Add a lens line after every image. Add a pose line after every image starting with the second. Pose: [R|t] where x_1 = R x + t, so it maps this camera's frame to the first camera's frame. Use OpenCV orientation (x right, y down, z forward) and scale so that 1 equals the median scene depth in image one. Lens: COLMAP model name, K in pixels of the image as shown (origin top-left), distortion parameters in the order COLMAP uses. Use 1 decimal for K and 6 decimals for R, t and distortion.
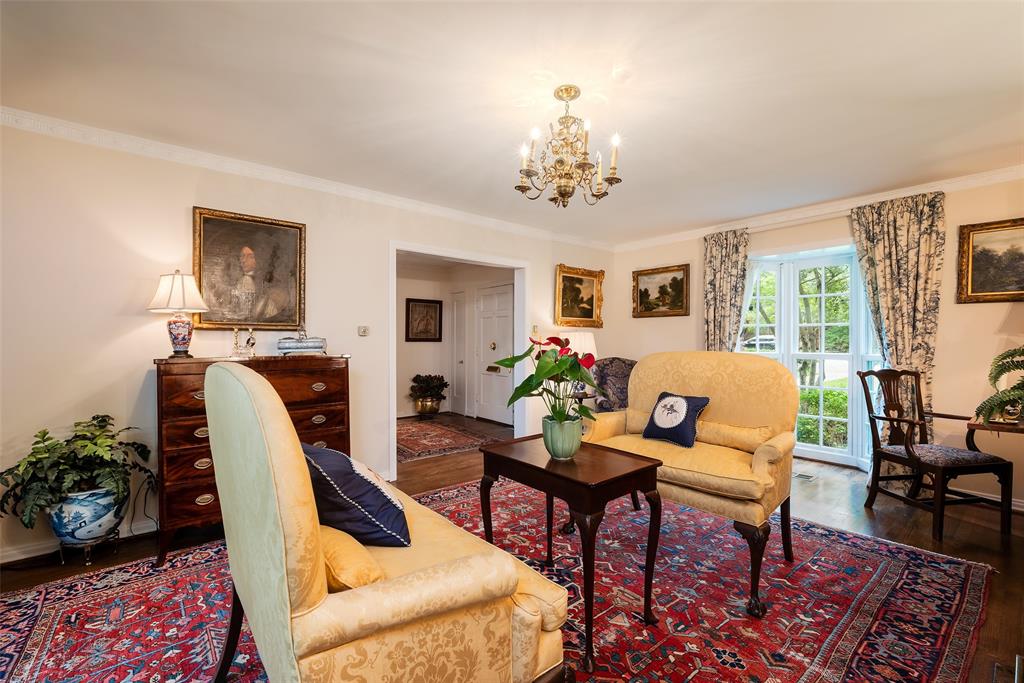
lens RADIAL K [[435.0, 0, 516.9], [0, 435.0, 340.0], [0, 0, 1]] dist [0.000260, -0.000032]
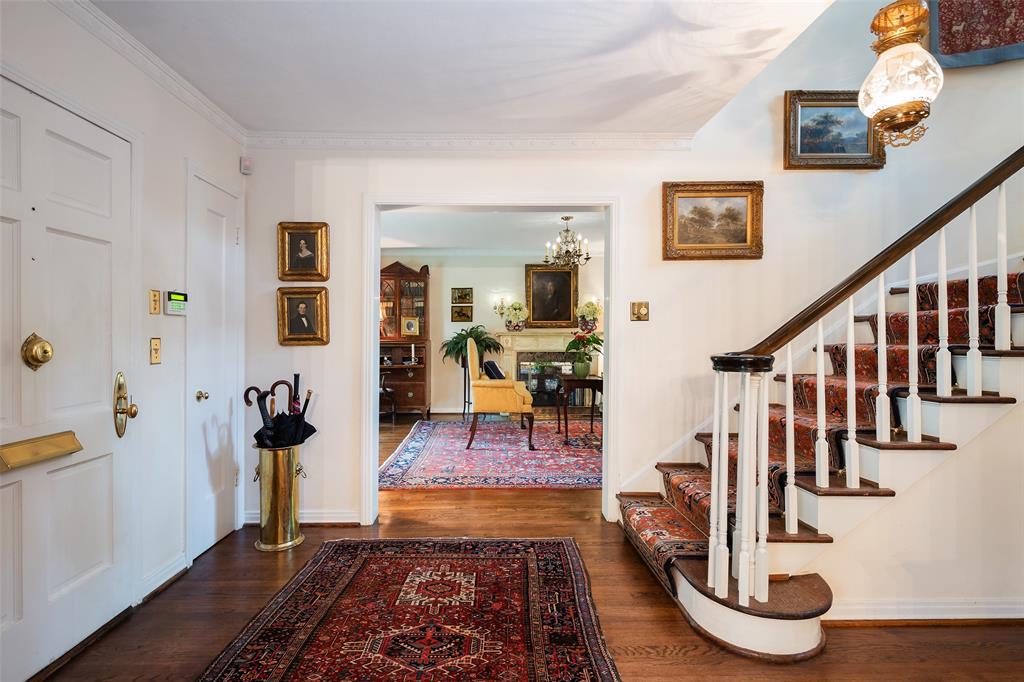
lens RADIAL K [[484.1, 0, 513.8], [0, 484.1, 336.1], [0, 0, 1]] dist [-0.000756, -0.000008]
pose [[-0.773263, -0.004182, 0.634072, -0.996480], [0.001303, 0.999966, 0.008185, 0.014611], [-0.634084, 0.007155, -0.773231, 2.523401]]
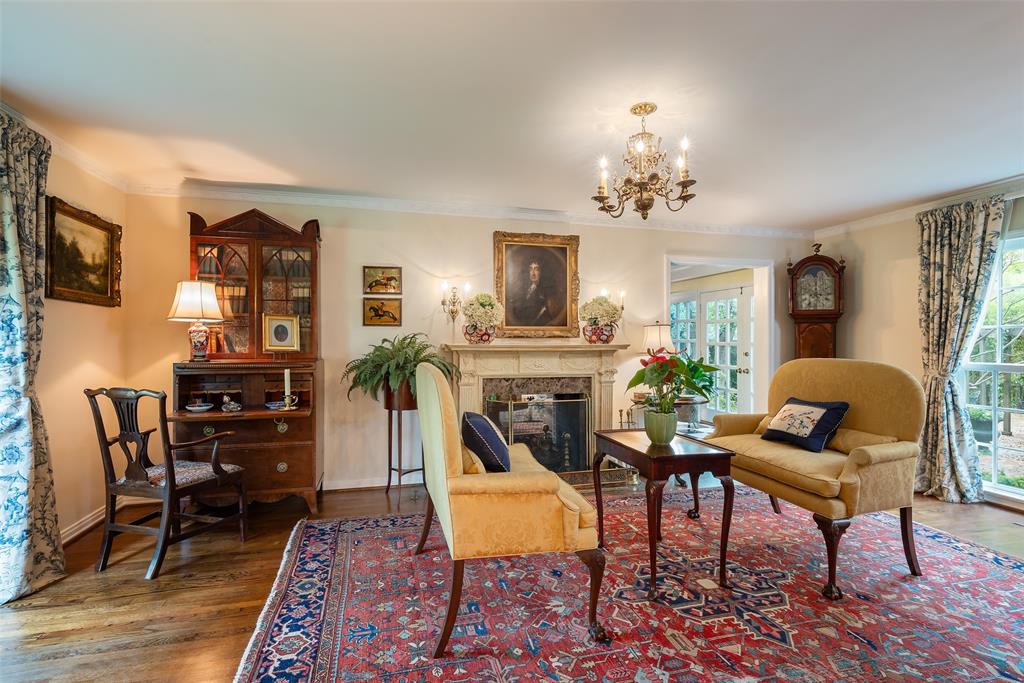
lens RADIAL K [[478.4, 0, 540.1], [0, 478.4, 347.6], [0, 0, 1]] dist [0.002296, -0.000027]
pose [[-0.913195, -0.012993, 0.407317, -0.095063], [-0.003961, 0.999727, 0.023009, -0.012948], [-0.407505, 0.019398, -0.912997, 1.769933]]
